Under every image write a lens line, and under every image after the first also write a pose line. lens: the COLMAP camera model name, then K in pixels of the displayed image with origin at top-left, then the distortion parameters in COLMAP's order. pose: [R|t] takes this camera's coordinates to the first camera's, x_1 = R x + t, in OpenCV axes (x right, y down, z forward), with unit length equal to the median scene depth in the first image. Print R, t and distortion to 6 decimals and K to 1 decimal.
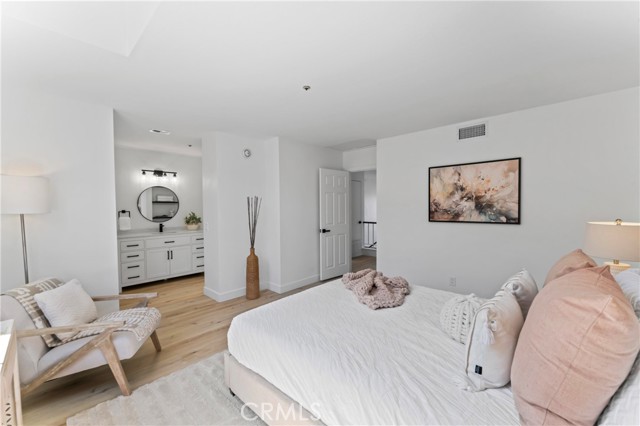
lens RADIAL K [[266.7, 0, 323.3], [0, 266.7, 216.7], [0, 0, 1]] dist [-0.003921, -0.000727]
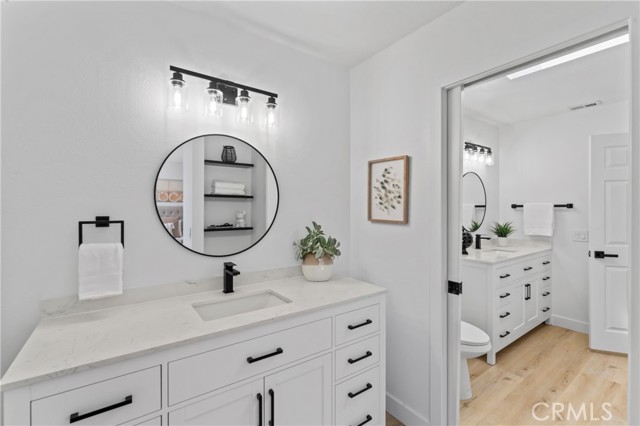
lens RADIAL K [[286.7, 0, 320.3], [0, 286.7, 214.1], [0, 0, 1]] dist [-0.006272, 0.000486]
pose [[0.982243, 0.010354, -0.187327, -0.436644], [-0.013823, 0.999756, -0.017221, -0.022112], [0.187103, 0.019504, 0.982147, 0.684659]]
